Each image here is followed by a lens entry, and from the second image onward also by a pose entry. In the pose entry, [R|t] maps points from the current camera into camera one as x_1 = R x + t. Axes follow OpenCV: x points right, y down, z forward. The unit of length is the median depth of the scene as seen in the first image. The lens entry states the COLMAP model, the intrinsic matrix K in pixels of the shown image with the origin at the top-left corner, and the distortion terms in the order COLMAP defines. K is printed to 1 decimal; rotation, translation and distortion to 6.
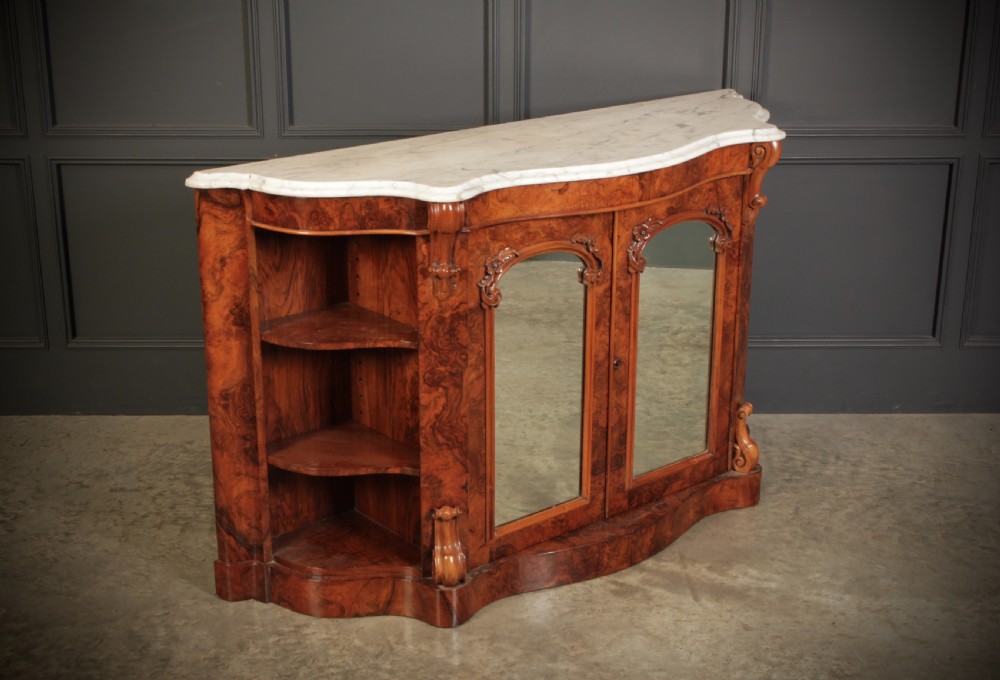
lens RADIAL K [[1492.3, 0, 486.7], [0, 1492.3, 340.3], [0, 0, 1]] dist [0.004155, -0.003232]
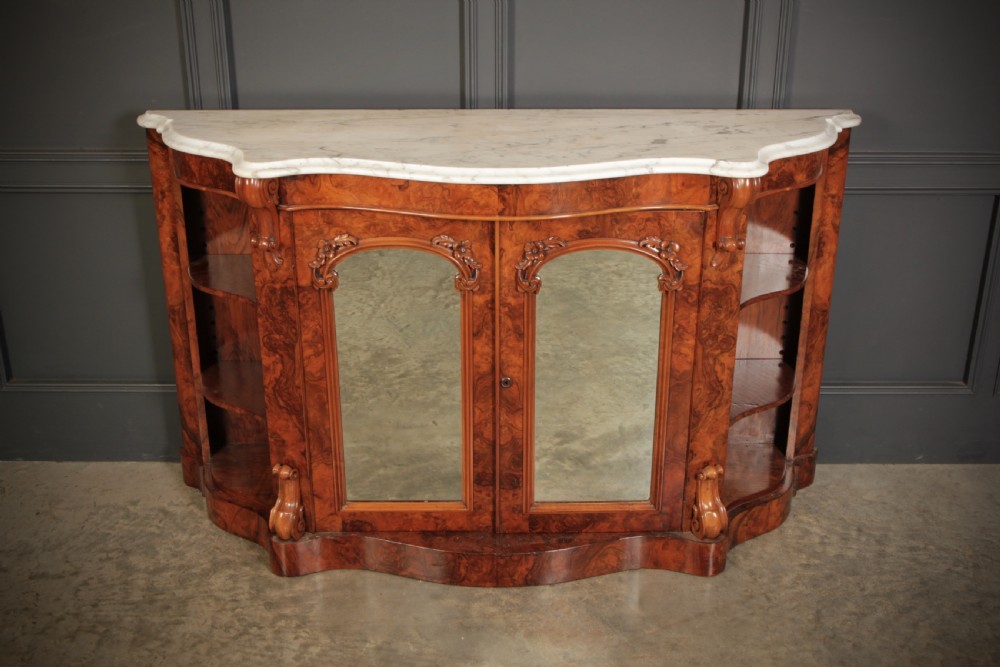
lens RADIAL K [[1215.3, 0, 500.0], [0, 1215.3, 333.5], [0, 0, 1]] dist [-0.025351, -0.011623]
pose [[0.774686, 0.255889, -0.578258, 0.549241], [-0.205001, 0.966706, 0.153147, -0.136911], [0.598194, -0.000098, 0.801351, 0.406329]]
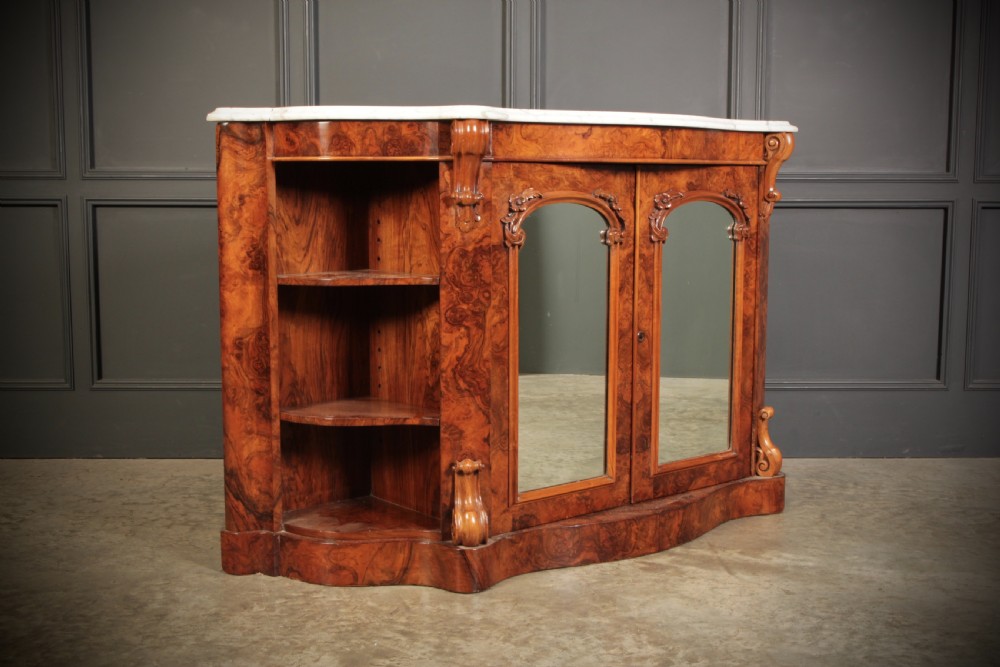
lens RADIAL K [[1268.8, 0, 500.0], [0, 1268.8, 333.5], [0, 0, 1]] dist [-0.023475, 0.024648]
pose [[0.999965, 0.001191, 0.008257, -0.013006], [0.000543, 0.978366, -0.206883, 0.197755], [-0.008325, 0.206880, 0.978331, 0.193332]]
